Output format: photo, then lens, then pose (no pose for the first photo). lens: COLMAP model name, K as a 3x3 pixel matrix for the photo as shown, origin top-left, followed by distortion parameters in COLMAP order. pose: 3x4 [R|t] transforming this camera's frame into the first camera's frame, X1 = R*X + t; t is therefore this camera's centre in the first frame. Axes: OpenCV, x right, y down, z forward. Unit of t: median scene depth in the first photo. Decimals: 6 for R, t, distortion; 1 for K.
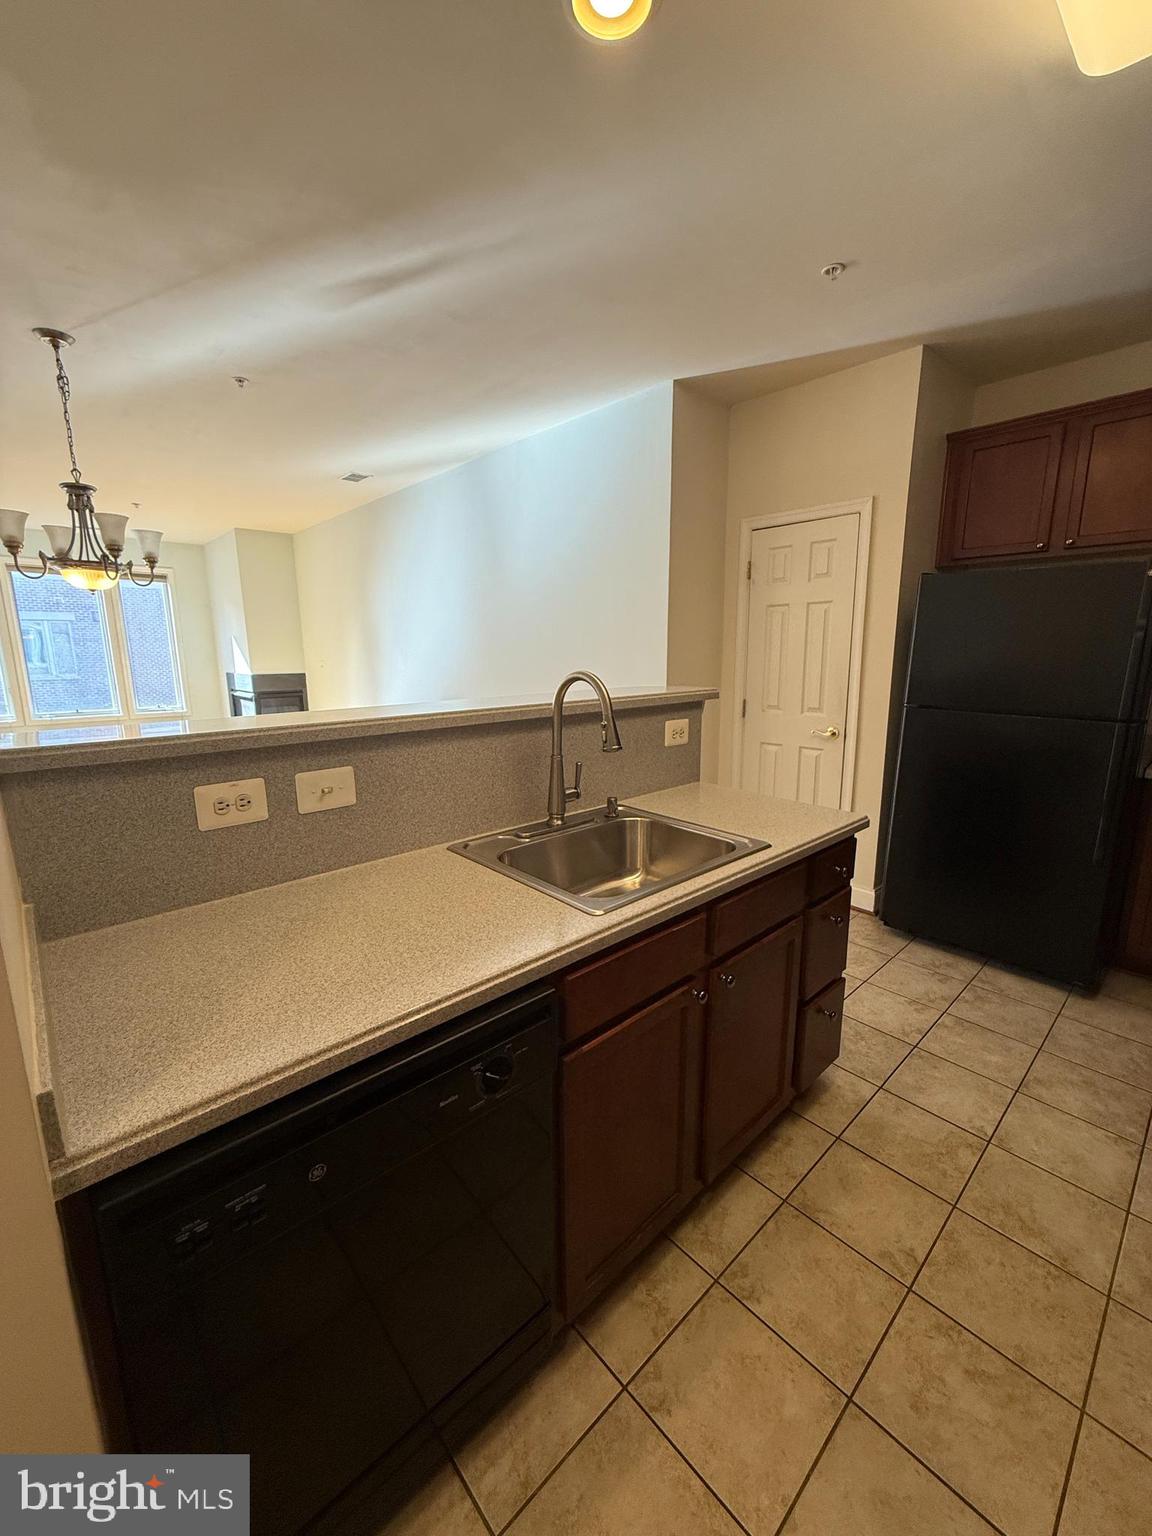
lens RADIAL K [[612.8, 0, 576.4], [0, 612.8, 766.2], [0, 0, 1]] dist [-0.000809, 0.000531]
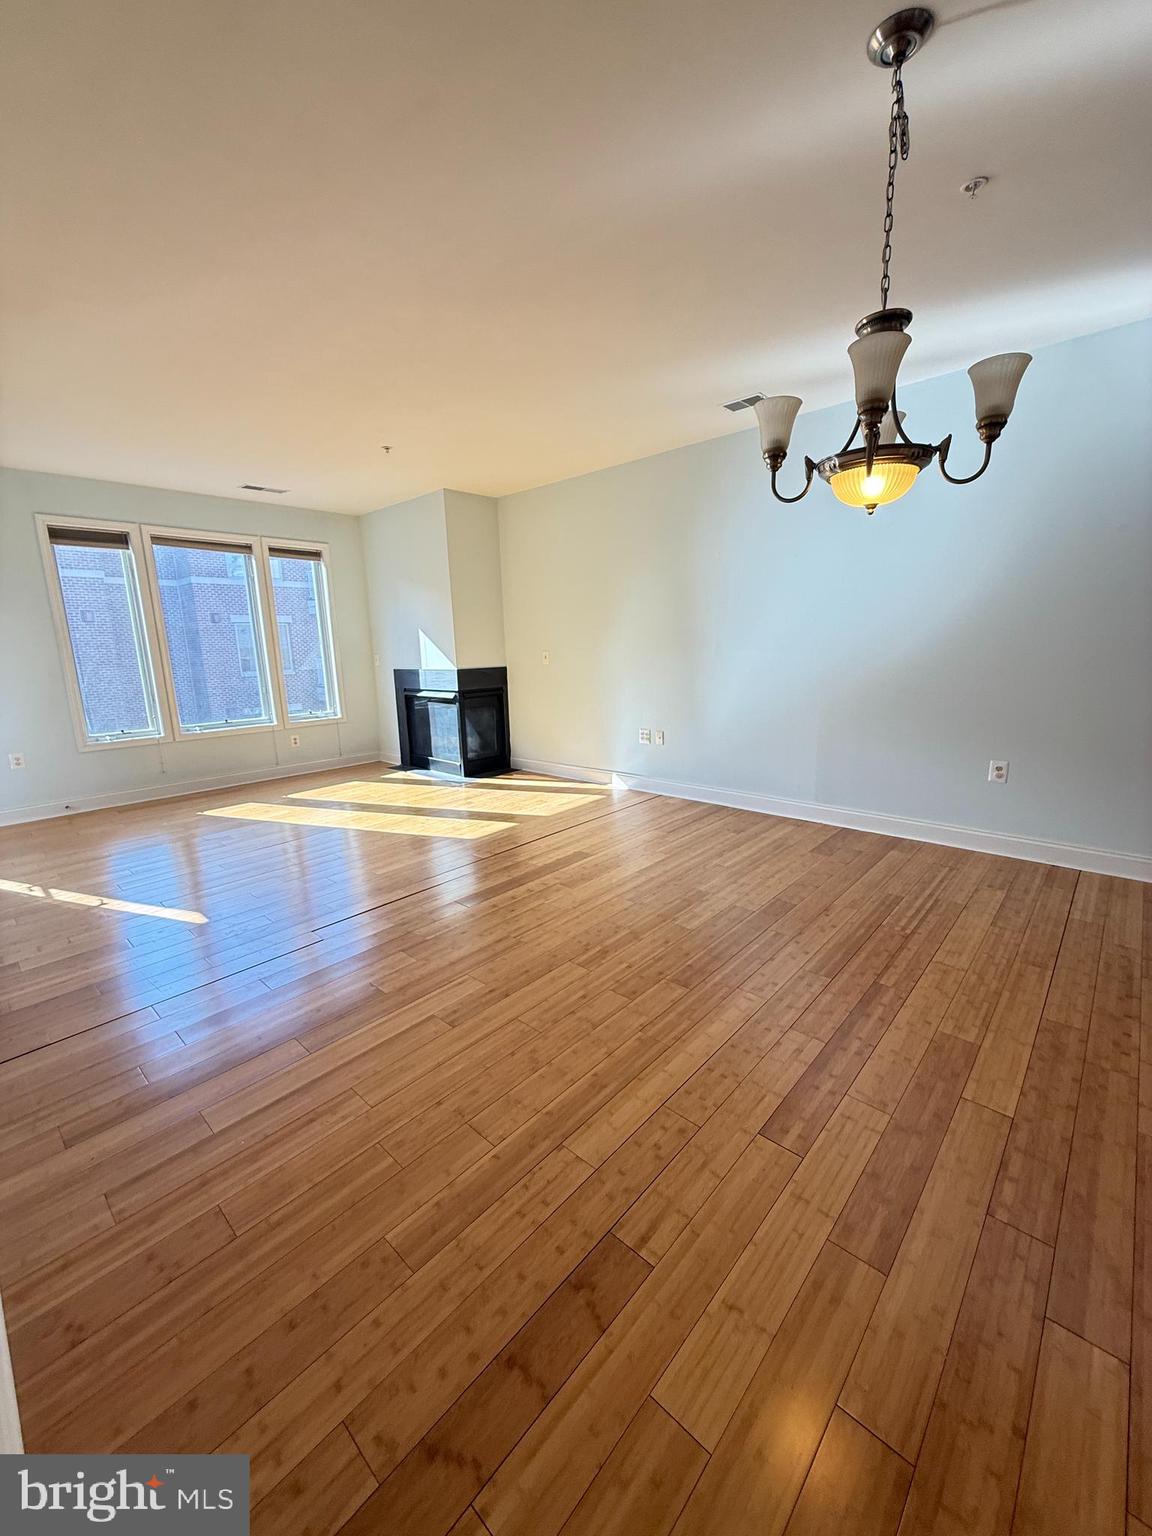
lens RADIAL K [[612.8, 0, 580.7], [0, 612.8, 767.4], [0, 0, 1]] dist [-0.000809, 0.000531]
pose [[0.995897, -0.038706, 0.081794, -1.767786], [0.038155, 0.999237, 0.008298, -0.078549], [-0.082052, -0.005143, 0.996615, 0.678066]]
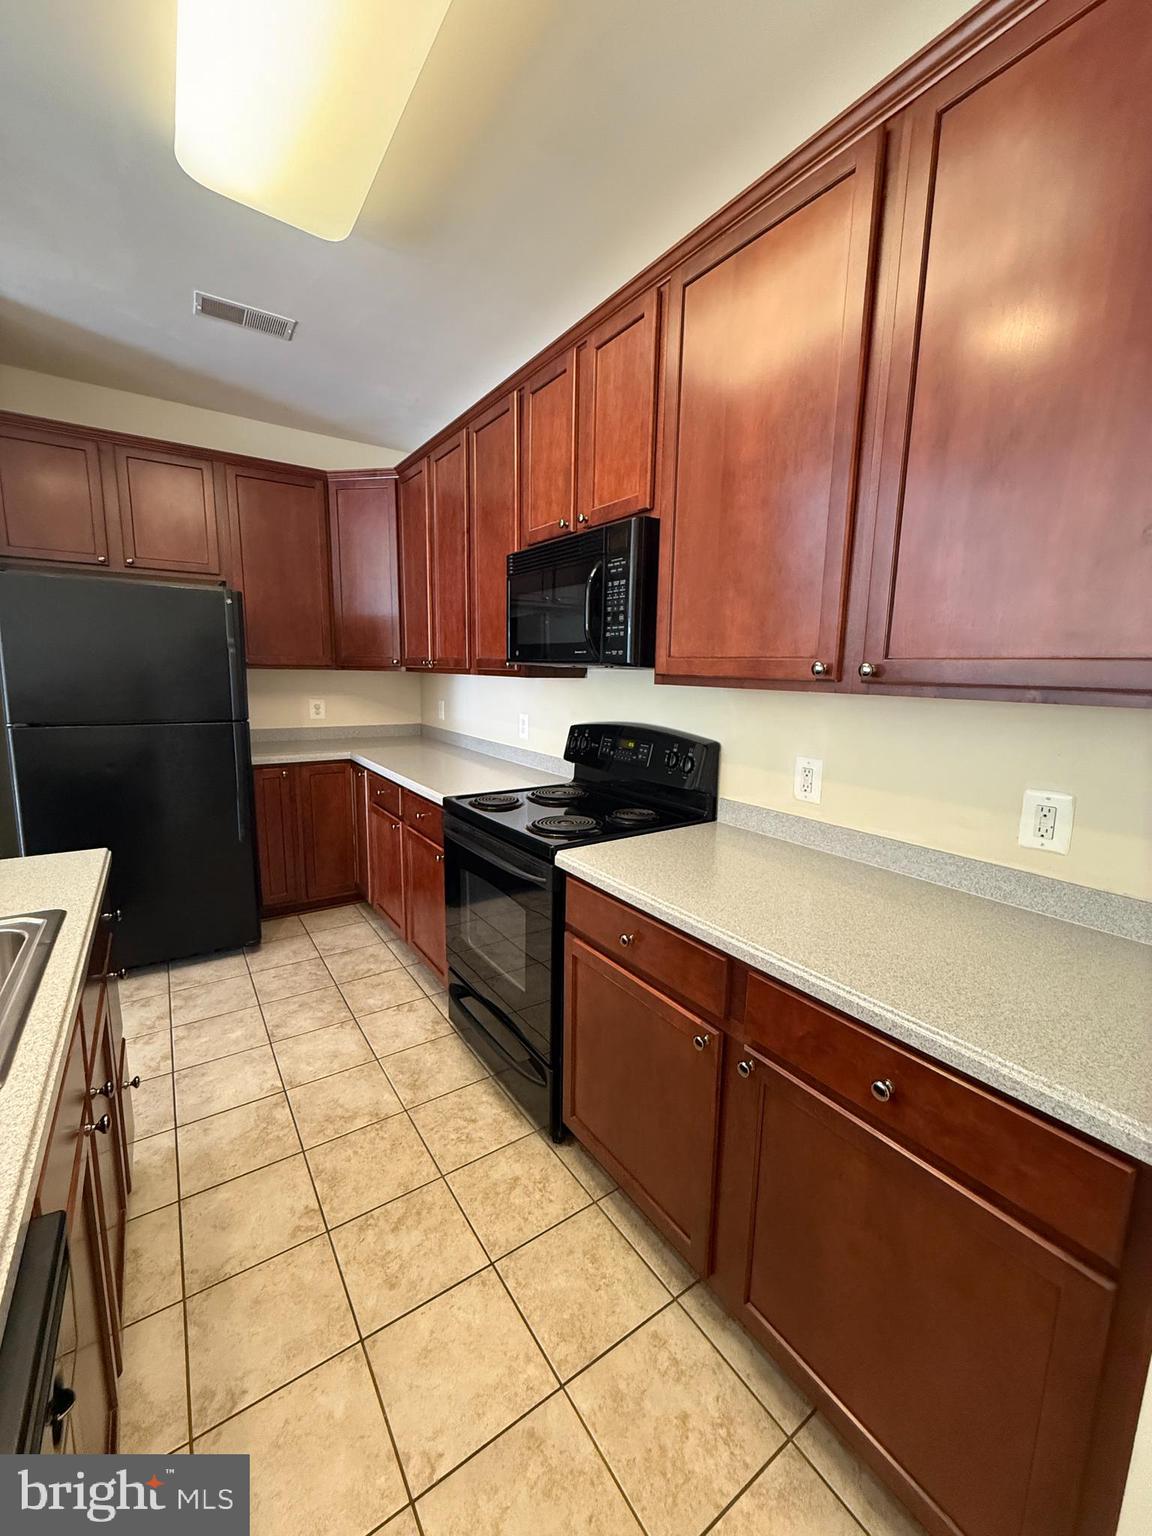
lens RADIAL K [[612.8, 0, 574.6], [0, 612.8, 763.6], [0, 0, 1]] dist [-0.000809, 0.000531]
pose [[0.140186, -0.146110, 0.979285, -0.271378], [0.169052, 0.978061, 0.121728, -0.030658], [-0.975587, 0.148485, 0.161811, 0.188738]]
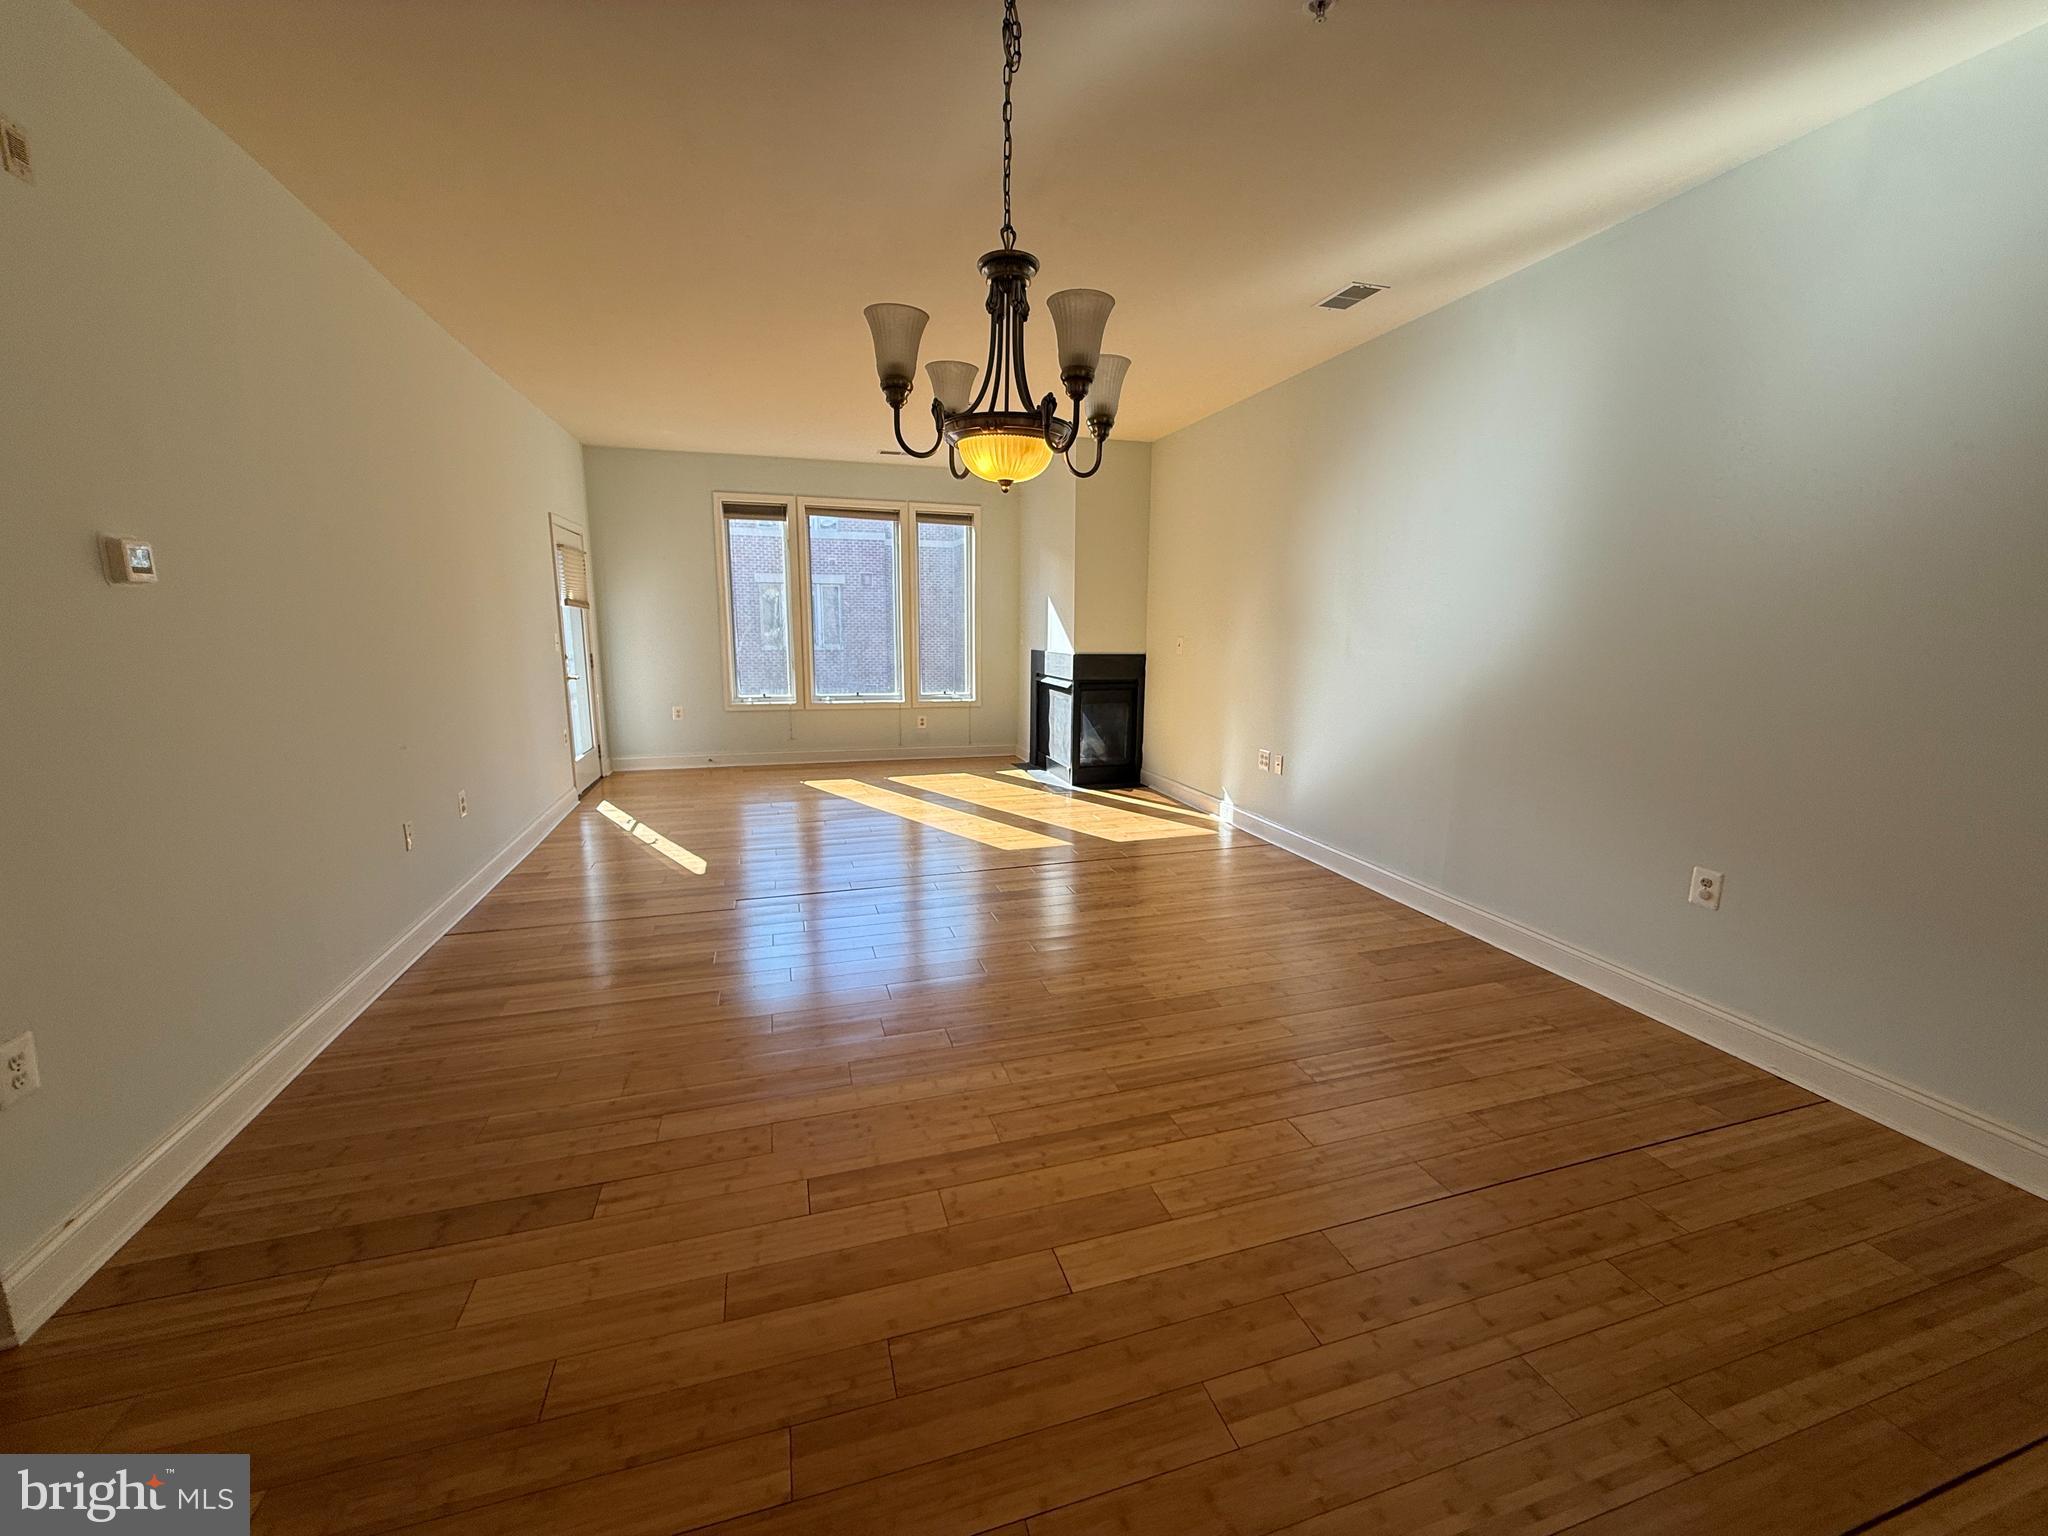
lens RADIAL K [[817.1, 0, 1022.0], [0, 817.1, 768.5], [0, 0, 1]] dist [-0.000809, 0.000531]
pose [[0.899709, 0.090780, -0.426945, -0.753537], [-0.096432, 0.995304, 0.008417, -0.105894], [0.425704, 0.033599, 0.904238, 0.669845]]
